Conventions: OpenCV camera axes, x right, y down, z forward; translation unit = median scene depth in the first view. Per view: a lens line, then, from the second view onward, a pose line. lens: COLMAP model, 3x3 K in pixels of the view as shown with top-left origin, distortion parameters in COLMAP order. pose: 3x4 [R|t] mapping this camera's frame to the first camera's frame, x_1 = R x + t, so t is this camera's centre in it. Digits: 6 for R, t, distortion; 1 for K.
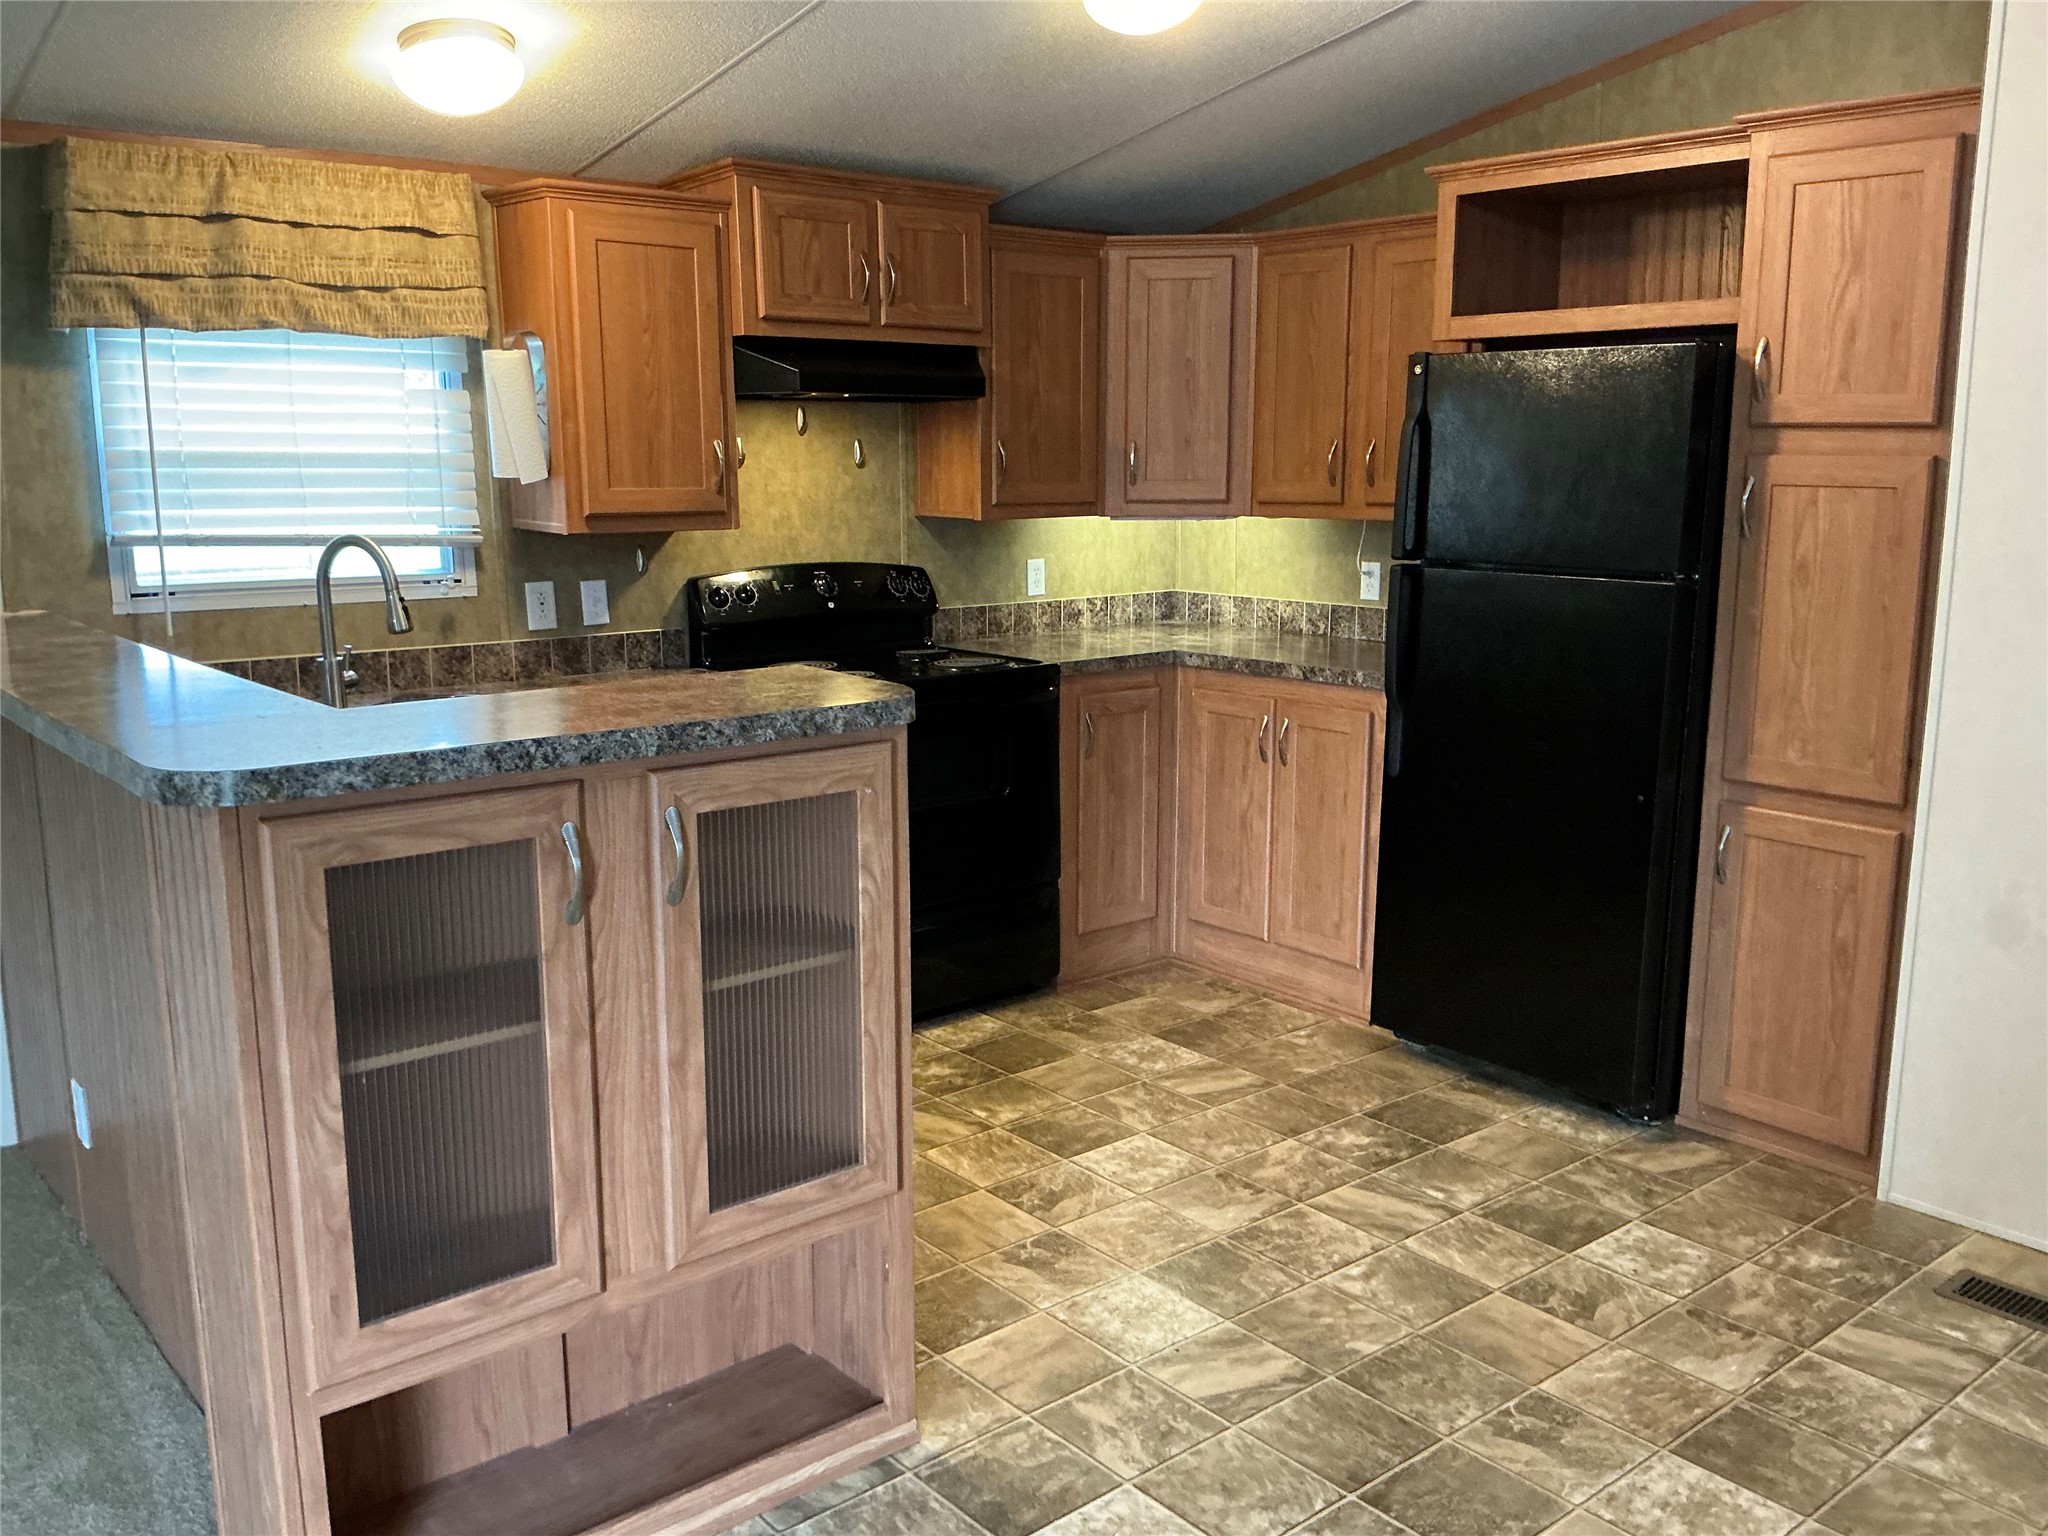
lens RADIAL K [[1682.8, 0, 1024.0], [0, 1682.8, 768.0], [0, 0, 1]] dist [0.100163, -0.210656]
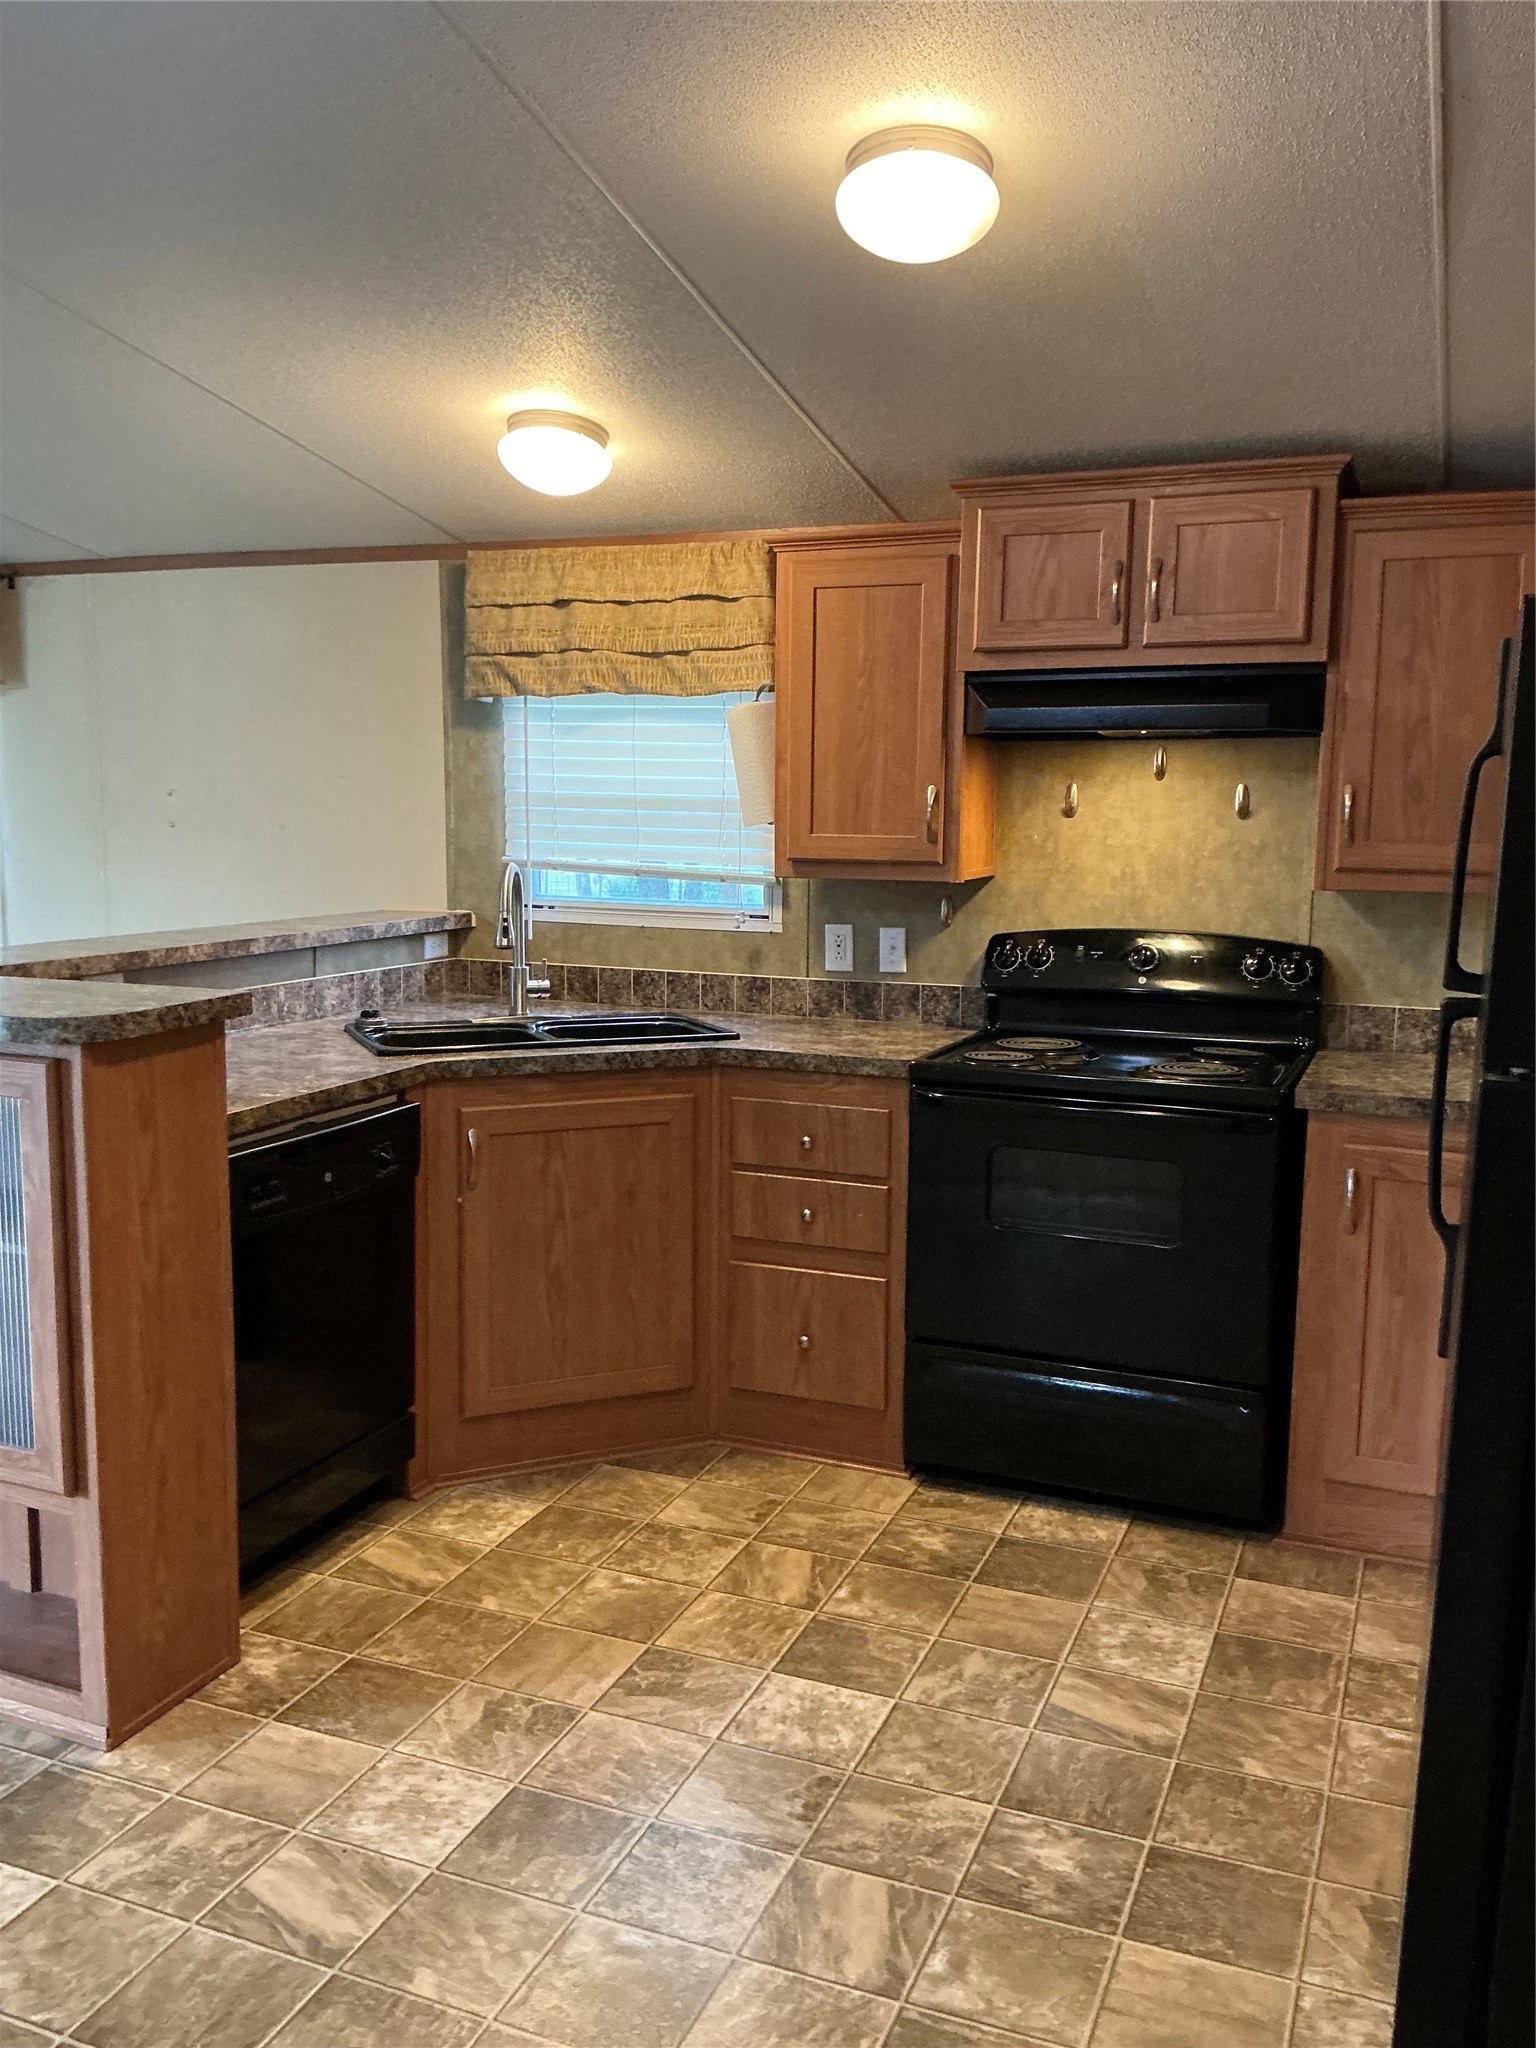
lens RADIAL K [[1710.6, 0, 770.5], [0, 1710.6, 1007.9], [0, 0, 1]] dist [0.157307, -0.309105]
pose [[0.471895, 0.115105, -0.874109, 0.679384], [-0.173233, 0.984220, 0.036083, -0.102565], [0.864468, 0.134397, 0.484388, 0.537582]]
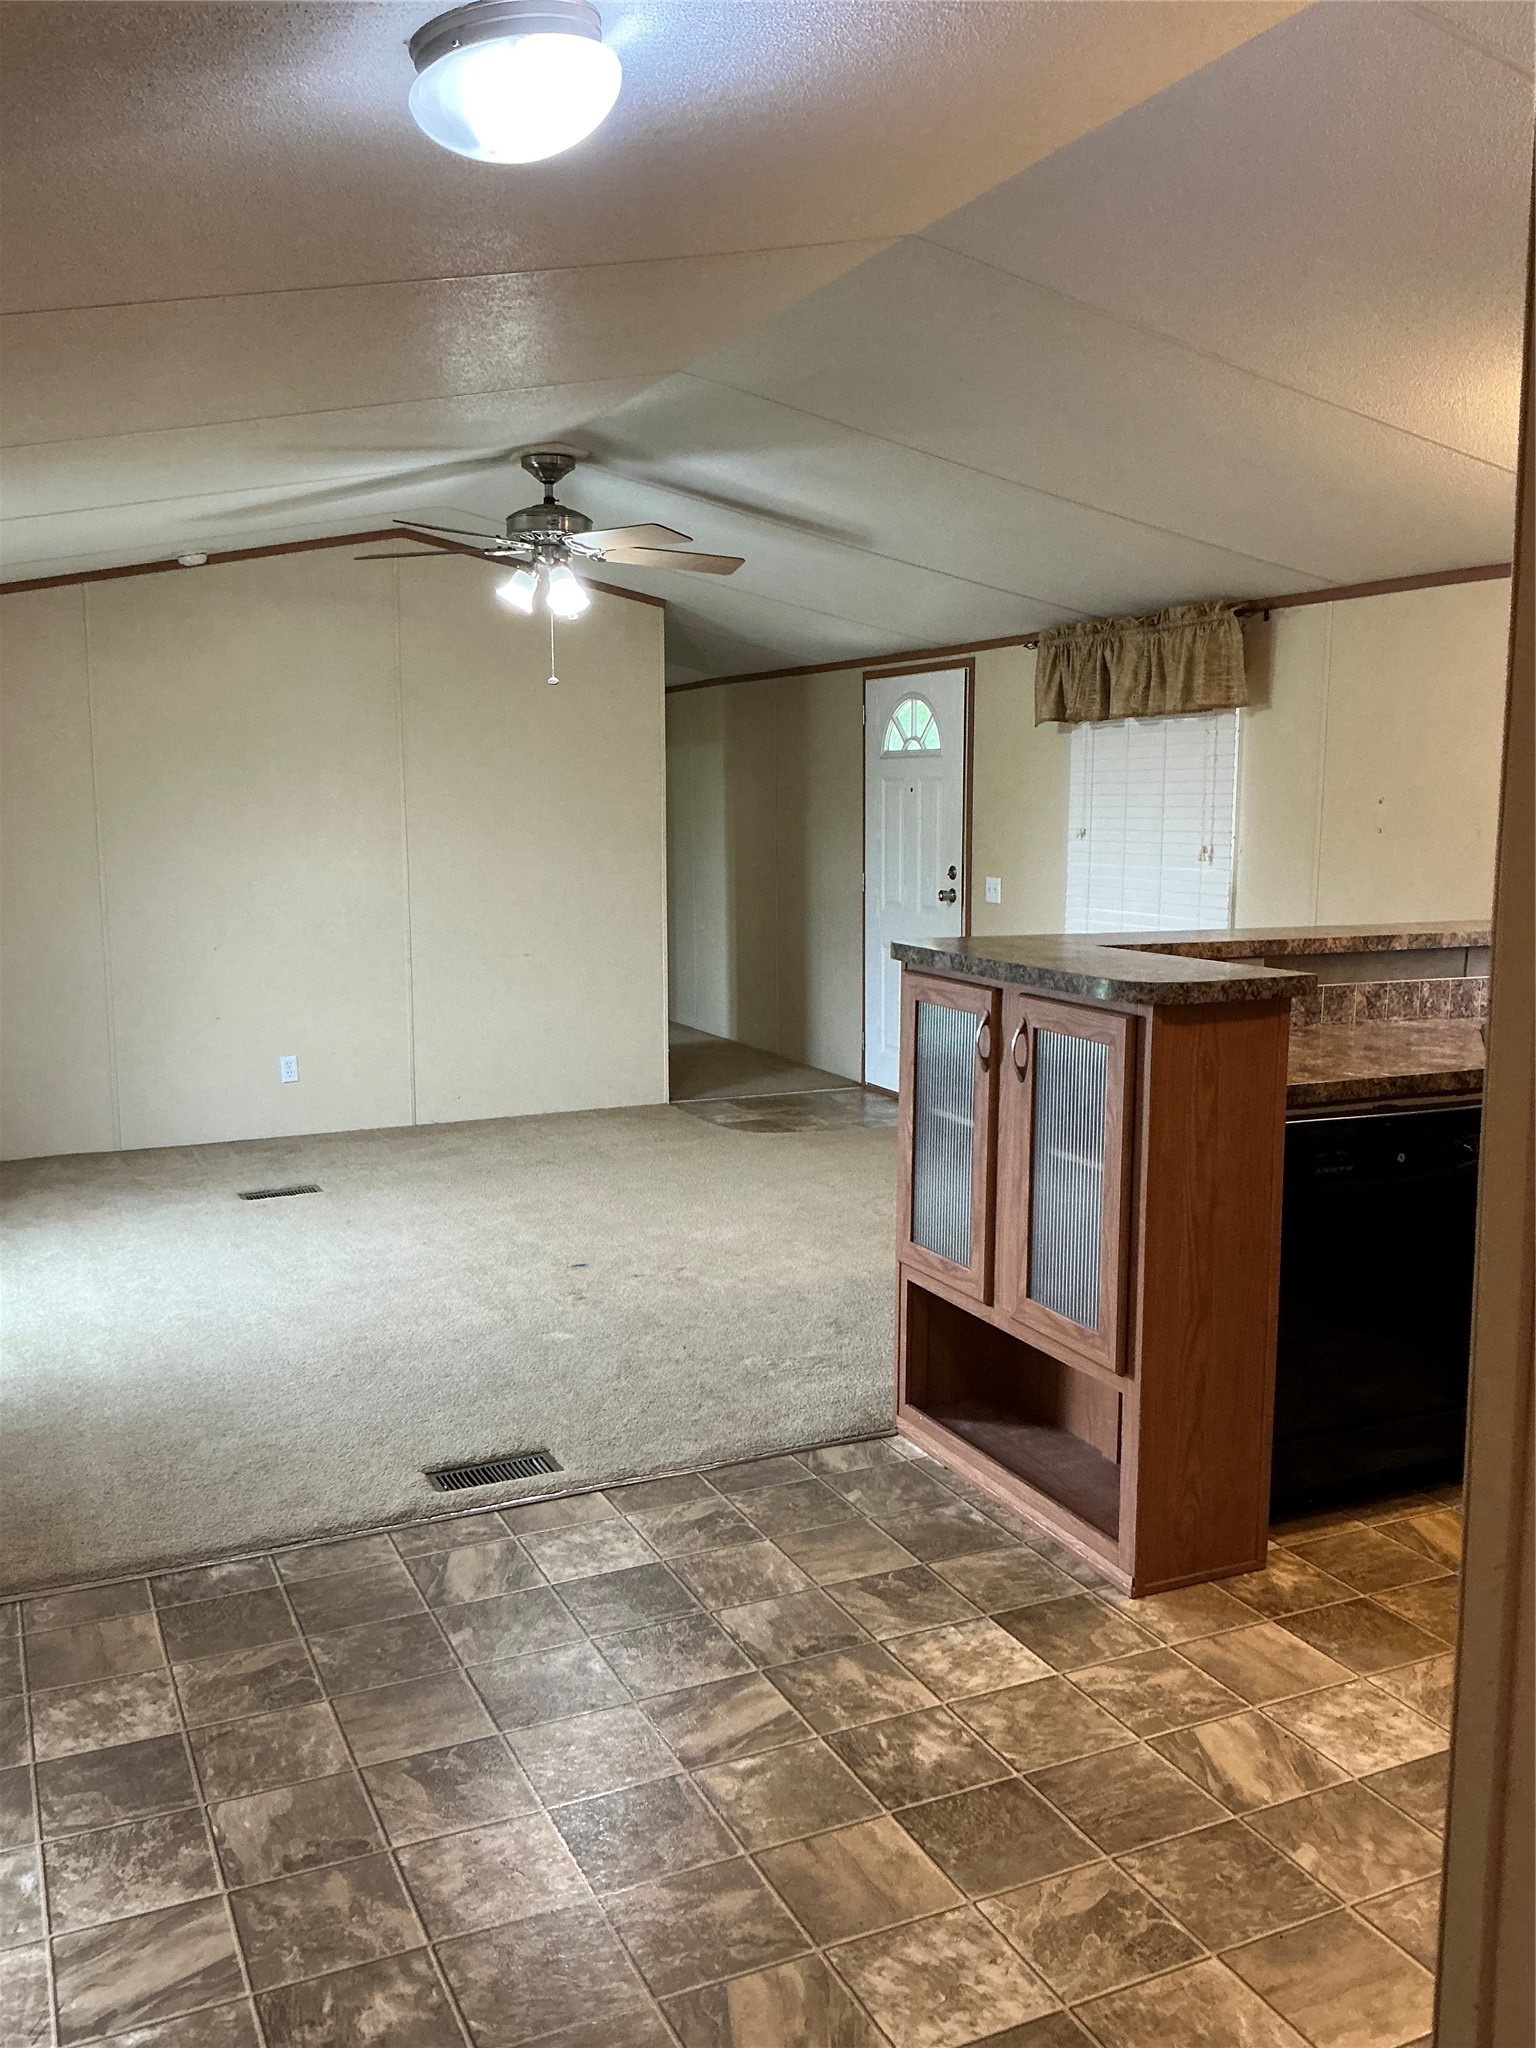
lens RADIAL K [[1710.6, 0, 770.5], [0, 1710.6, 1007.9], [0, 0, 1]] dist [0.157307, -0.309105]
pose [[-0.251582, 0.118154, -0.960597, 0.791492], [-0.185294, 0.968280, 0.167628, -0.119542], [0.949933, 0.220165, -0.221709, 0.647534]]
